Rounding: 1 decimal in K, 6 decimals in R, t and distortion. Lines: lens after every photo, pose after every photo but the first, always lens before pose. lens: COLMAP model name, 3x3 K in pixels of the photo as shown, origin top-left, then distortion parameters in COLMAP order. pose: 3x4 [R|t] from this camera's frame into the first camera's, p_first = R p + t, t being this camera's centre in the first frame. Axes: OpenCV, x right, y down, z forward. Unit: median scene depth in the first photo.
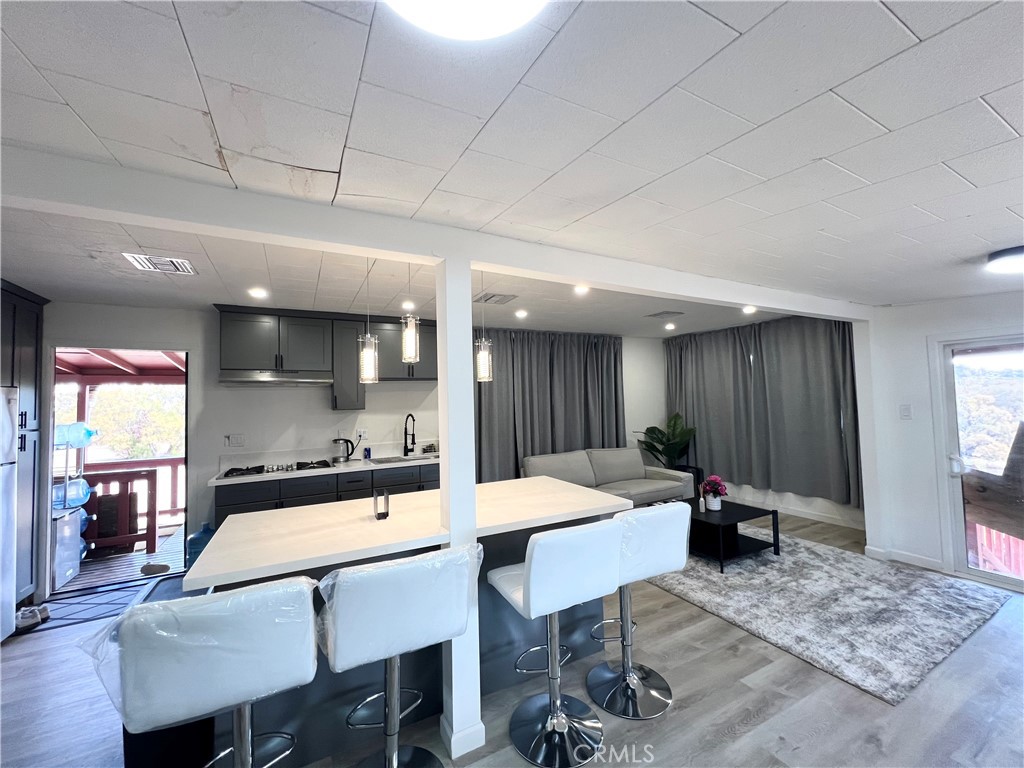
lens RADIAL K [[409.0, 0, 508.5], [0, 409.0, 389.6], [0, 0, 1]] dist [-0.003240, 0.001814]
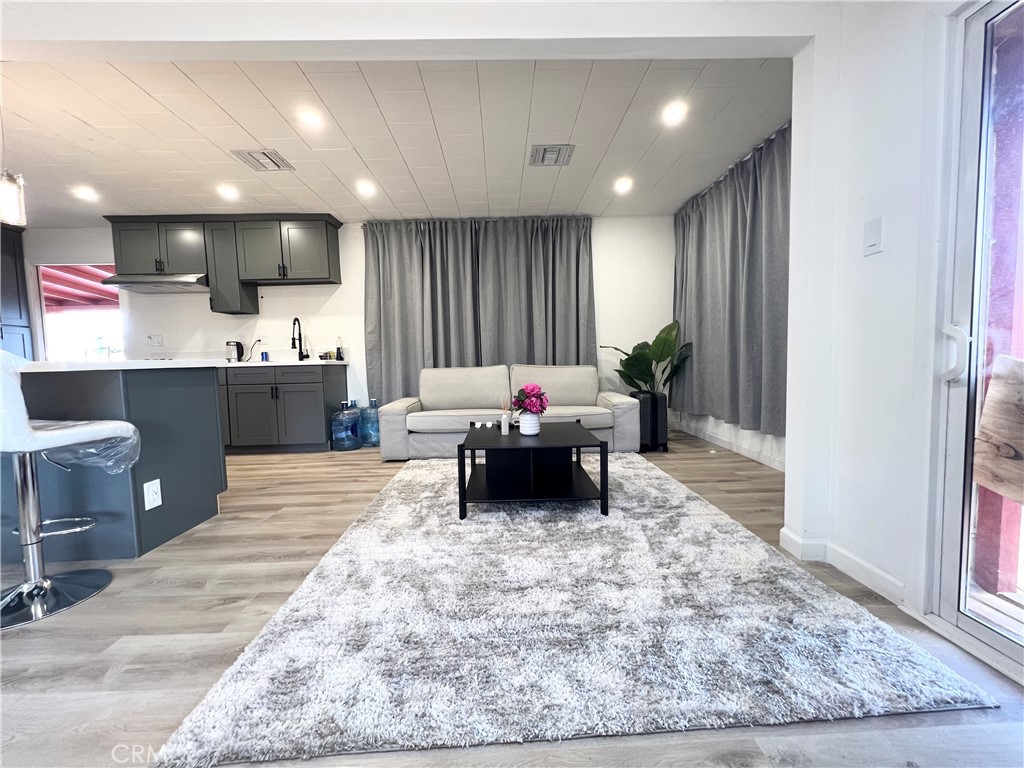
lens RADIAL K [[409.0, 0, 513.7], [0, 409.0, 380.0], [0, 0, 1]] dist [-0.003240, 0.001814]
pose [[0.896598, 0.026942, -0.442025, 0.827961], [0.014071, 0.995910, 0.089244, 0.160318], [0.442622, -0.086235, 0.892552, 0.441831]]
